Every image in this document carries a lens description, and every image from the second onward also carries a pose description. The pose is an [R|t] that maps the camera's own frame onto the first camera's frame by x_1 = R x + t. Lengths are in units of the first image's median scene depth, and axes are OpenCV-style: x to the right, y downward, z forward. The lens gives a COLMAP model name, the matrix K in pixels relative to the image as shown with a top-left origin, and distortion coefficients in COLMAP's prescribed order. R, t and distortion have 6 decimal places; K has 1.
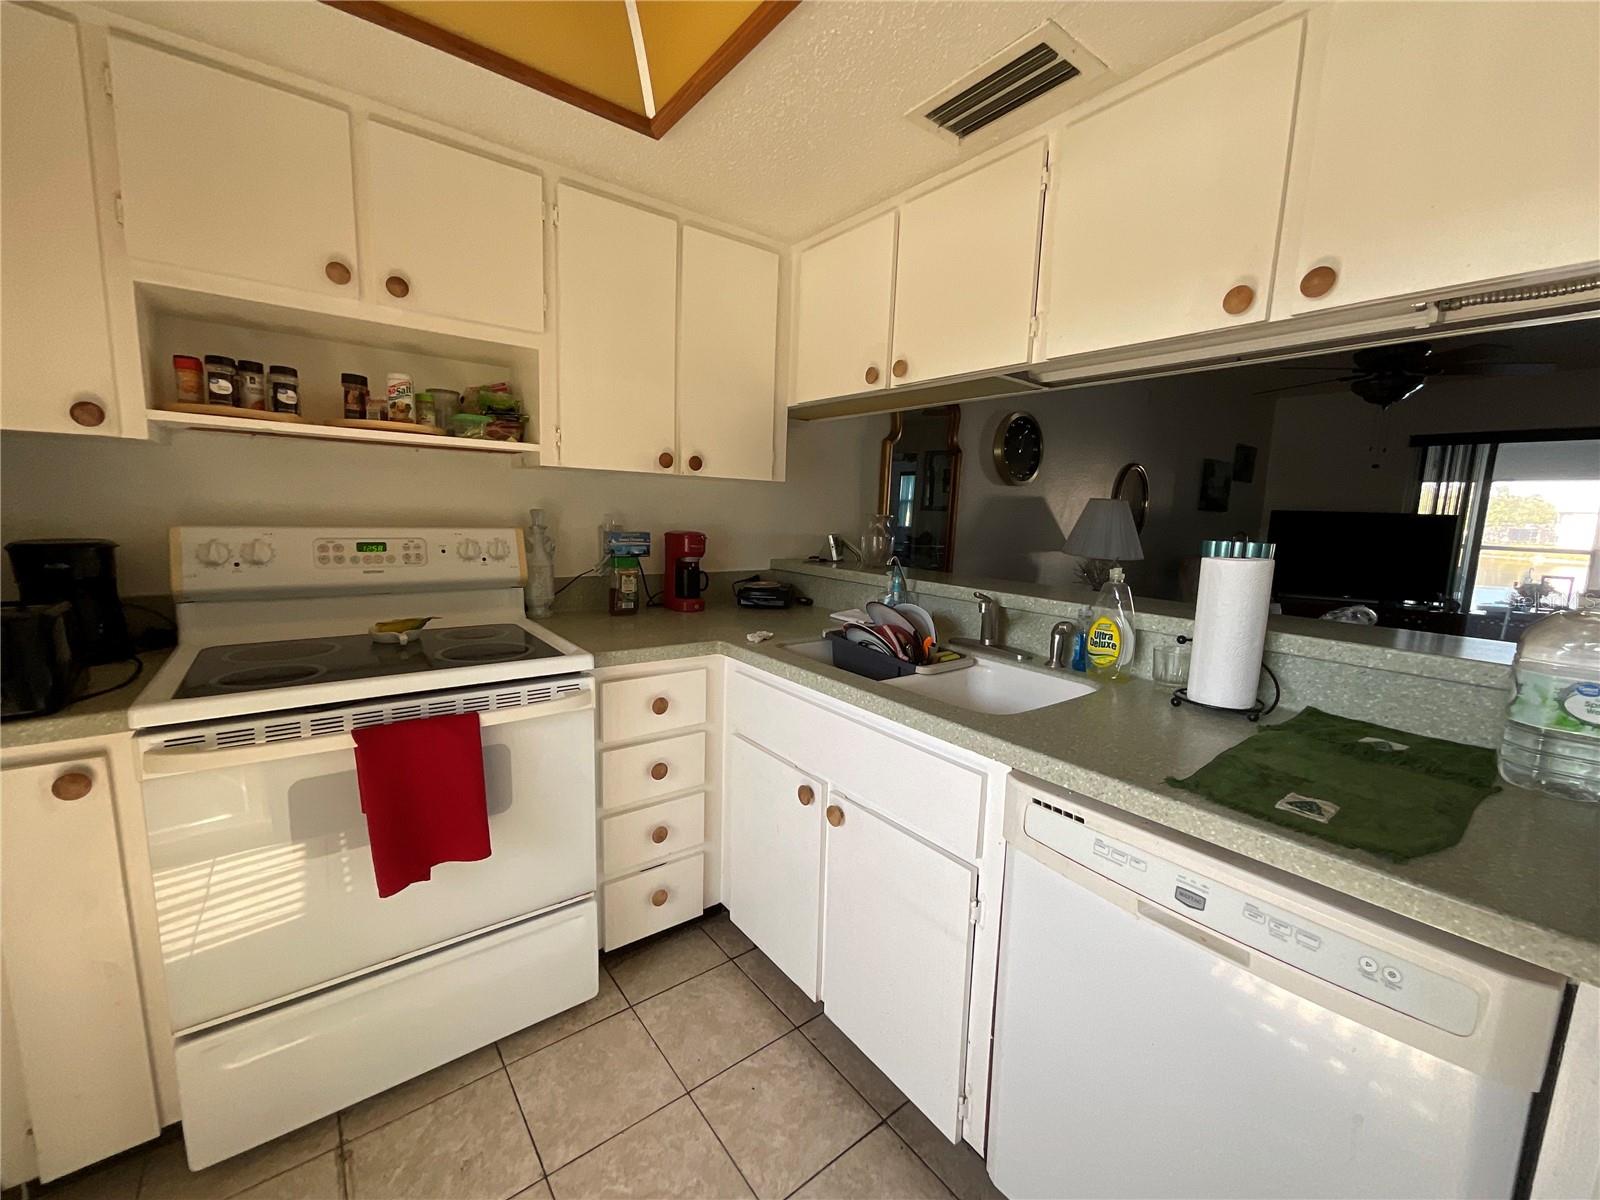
lens RADIAL K [[650.0, 0, 802.6], [0, 650.0, 600.8], [0, 0, 1]] dist [0.002226, 0.000307]
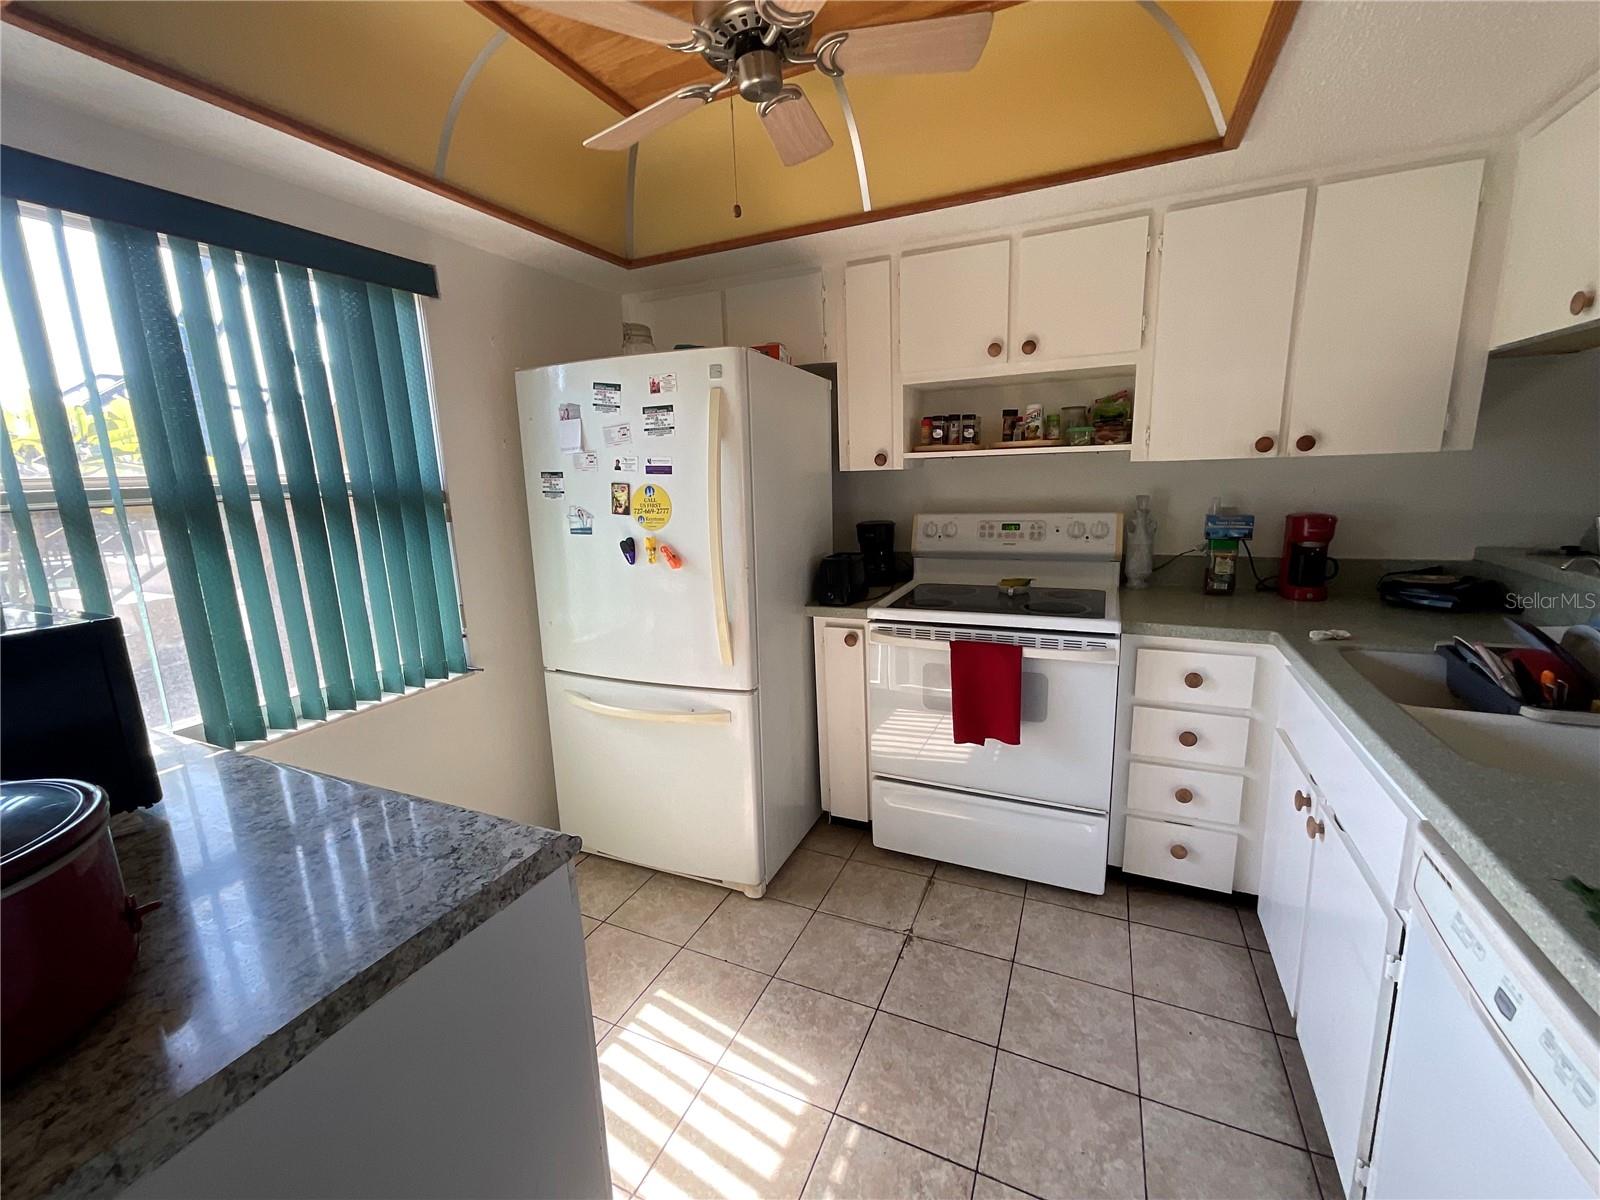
lens RADIAL K [[650.0, 0, 800.7], [0, 650.0, 600.8], [0, 0, 1]] dist [0.002226, 0.000307]
pose [[0.461082, 0.127016, -0.878220, 0.446300], [-0.074405, 0.991751, 0.104371, -0.037614], [0.884233, 0.017220, 0.466729, -0.100090]]
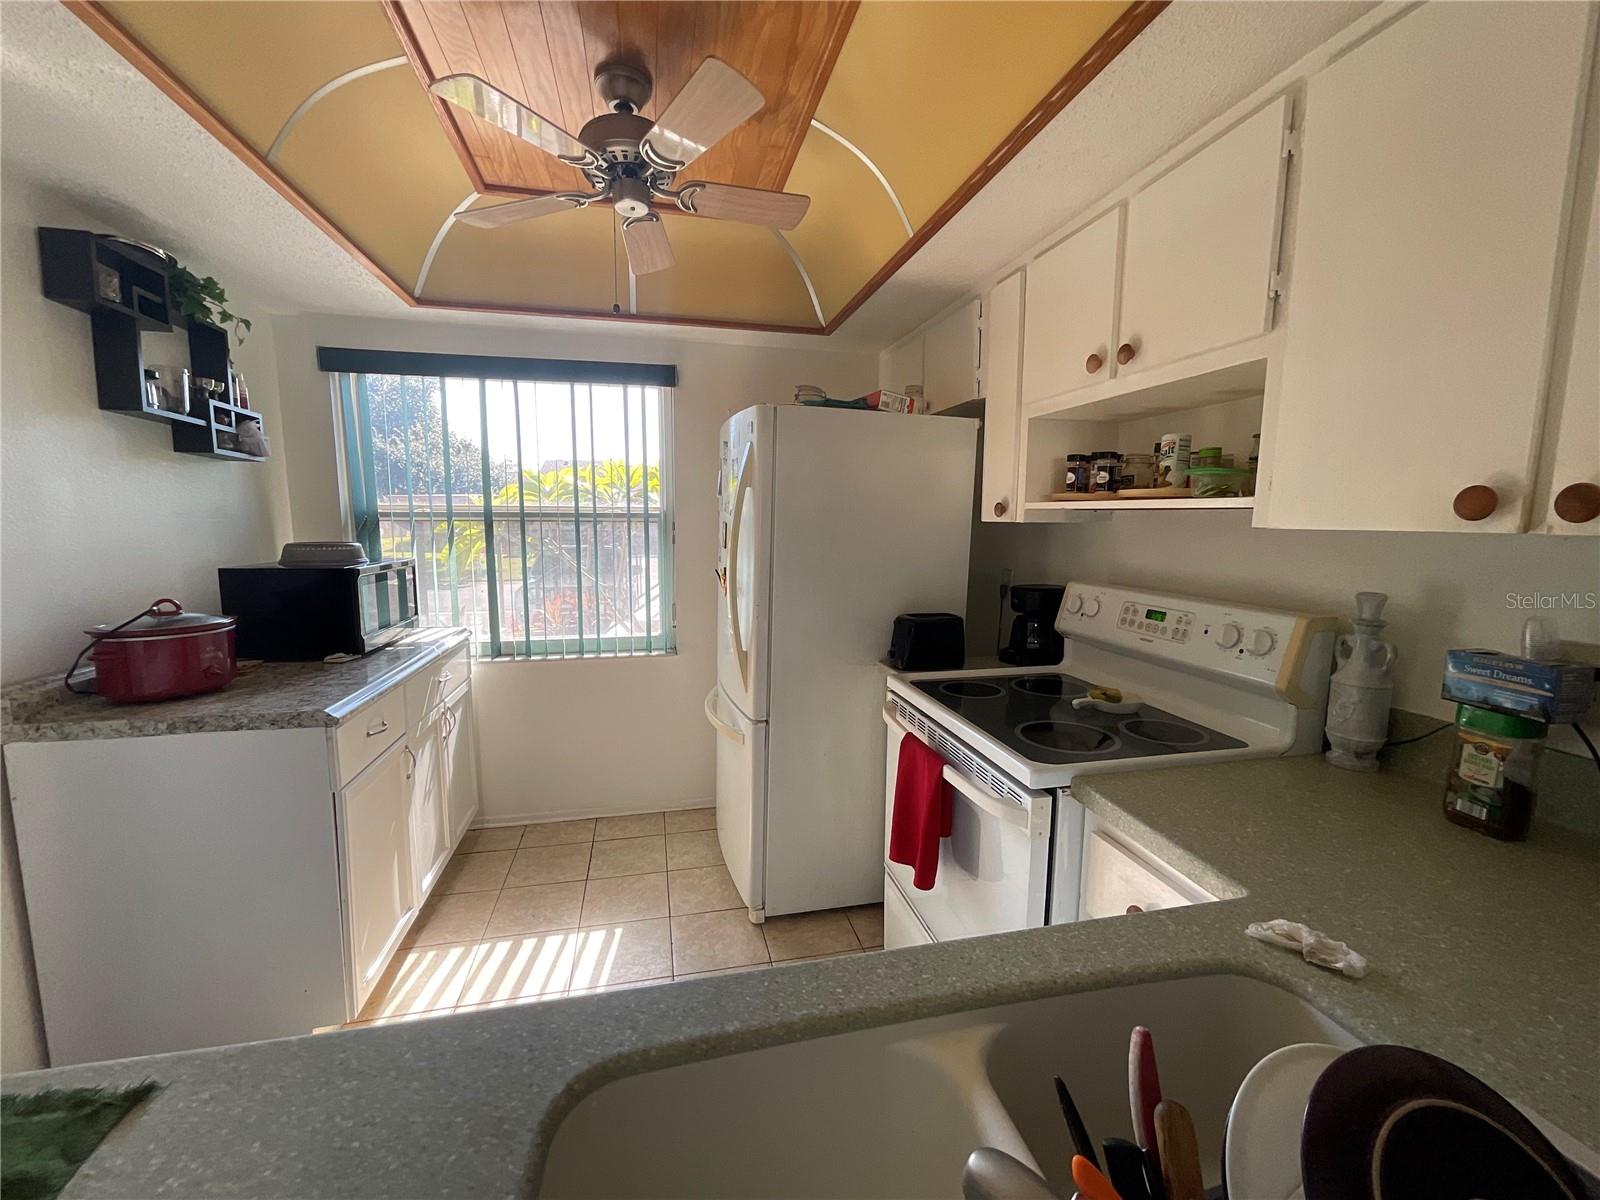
lens RADIAL K [[650.0, 0, 799.6], [0, 650.0, 599.0], [0, 0, 1]] dist [0.002226, 0.000307]
pose [[-0.423021, 0.080144, -0.902569, 0.464856], [-0.146982, 0.976820, 0.155626, -0.190307], [0.894119, 0.198495, -0.401435, 0.961690]]
